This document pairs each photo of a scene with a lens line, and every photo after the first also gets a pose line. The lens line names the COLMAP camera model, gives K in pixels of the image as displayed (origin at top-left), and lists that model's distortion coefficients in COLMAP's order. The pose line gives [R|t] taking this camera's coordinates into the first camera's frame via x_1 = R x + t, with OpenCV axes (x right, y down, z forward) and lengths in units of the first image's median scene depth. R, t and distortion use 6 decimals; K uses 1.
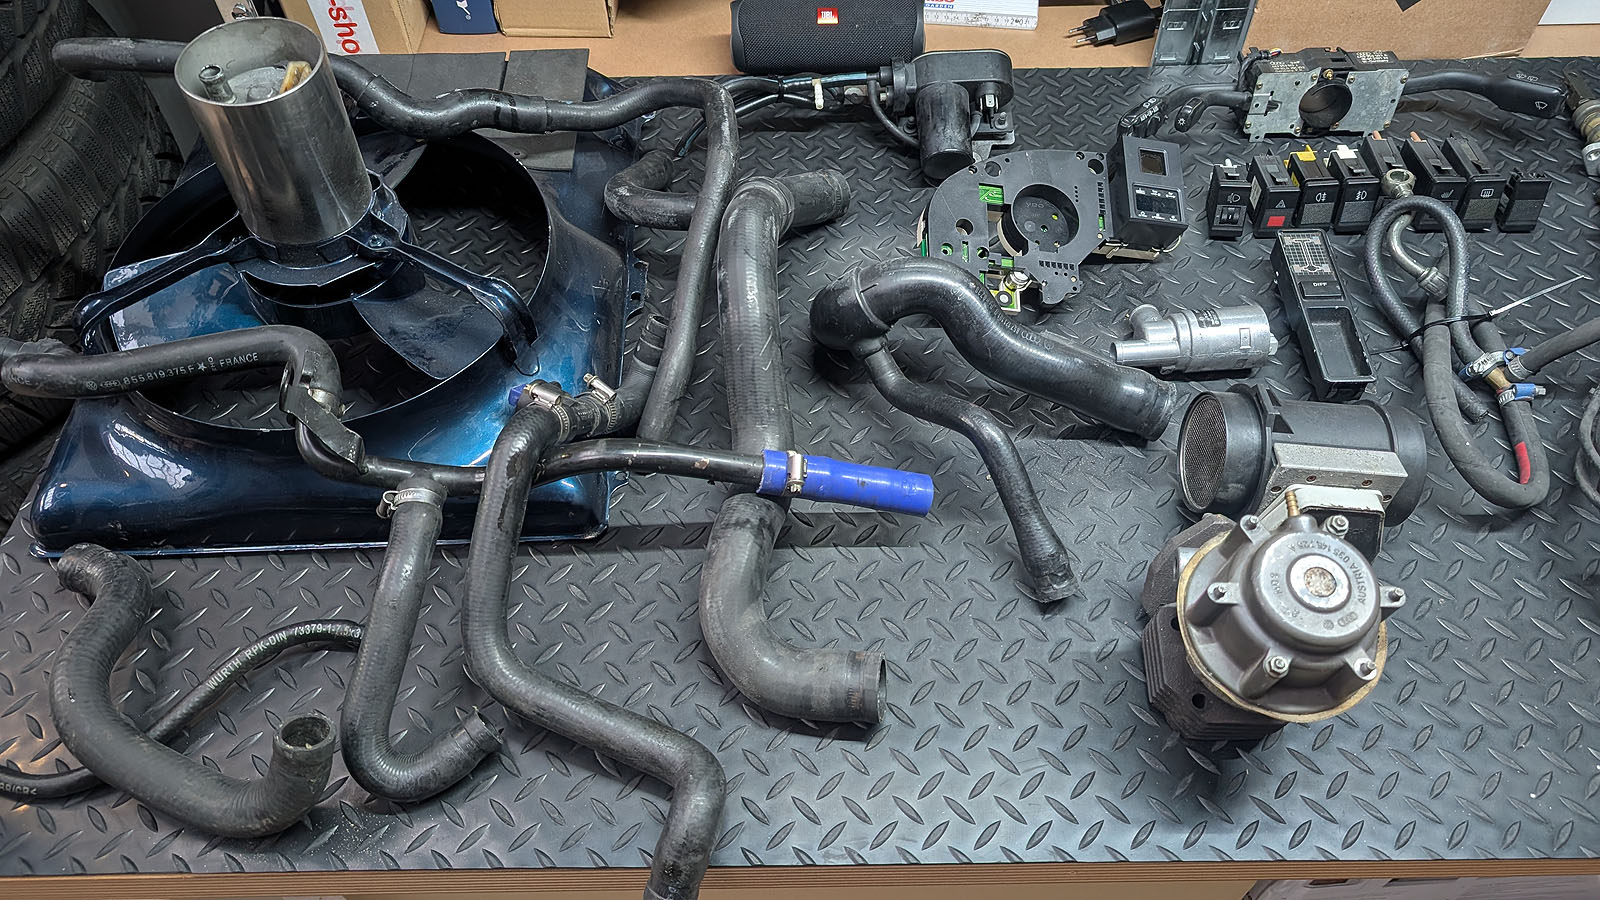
lens RADIAL K [[1098.4, 0, 794.8], [0, 1098.4, 459.9], [0, 0, 1]] dist [0.007347, 0.001729]
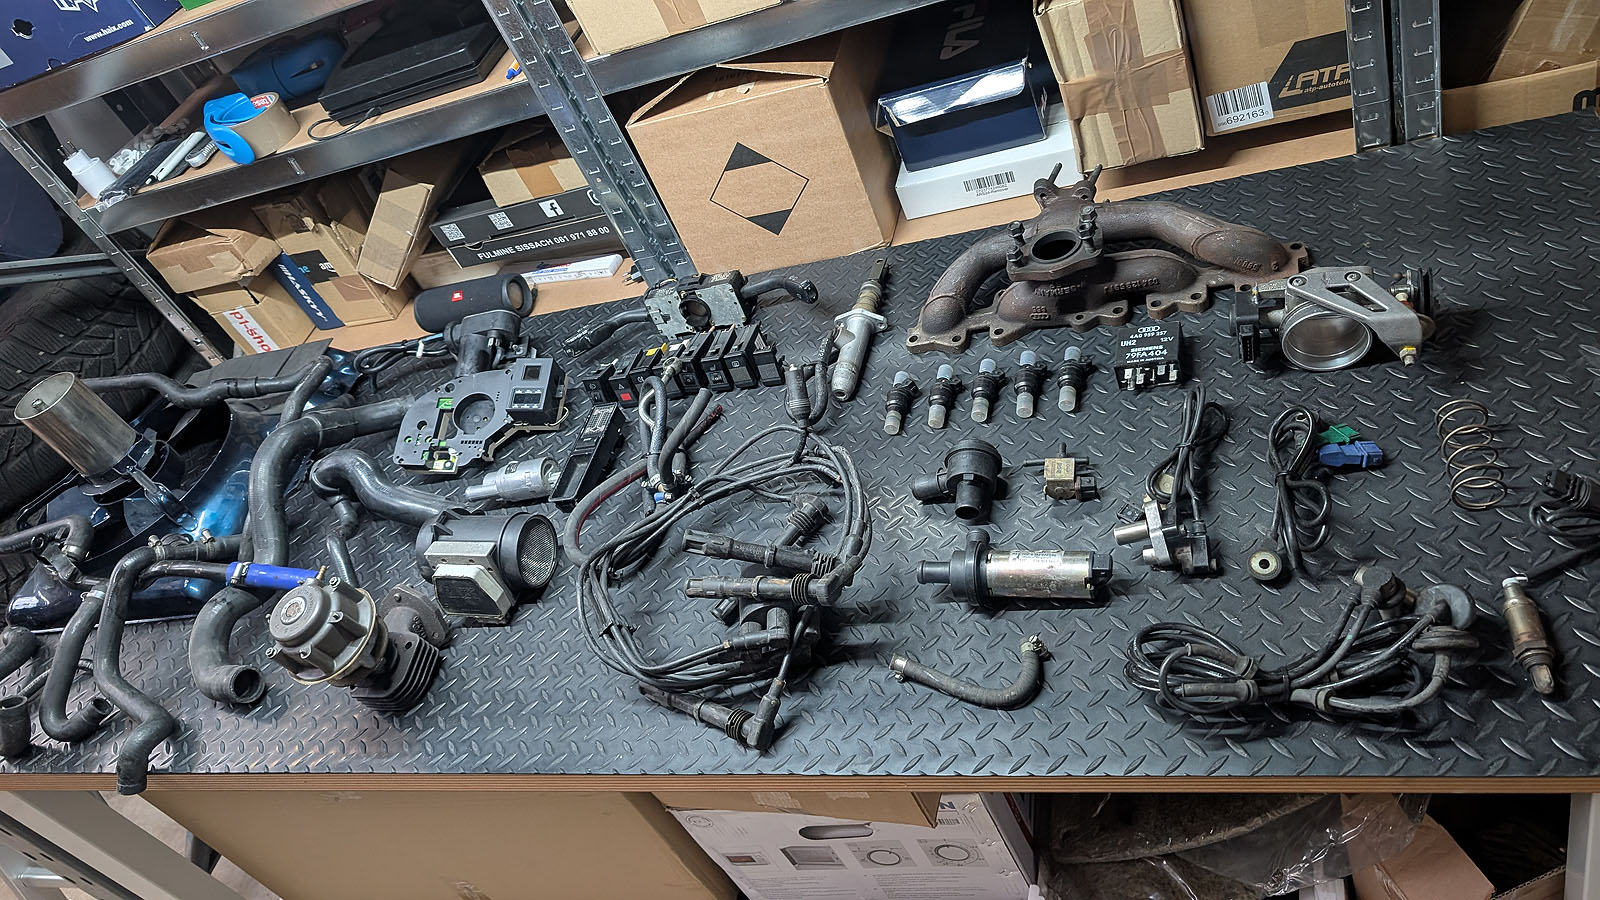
lens RADIAL K [[1165.5, 0, 801.1], [0, 1165.5, 451.8], [0, 0, 1]] dist [0.020746, -0.032112]
pose [[0.911945, -0.094331, -0.399322, 1.232053], [0.032042, 0.986614, -0.159892, 0.115779], [0.409060, 0.133017, 0.902760, -0.324595]]
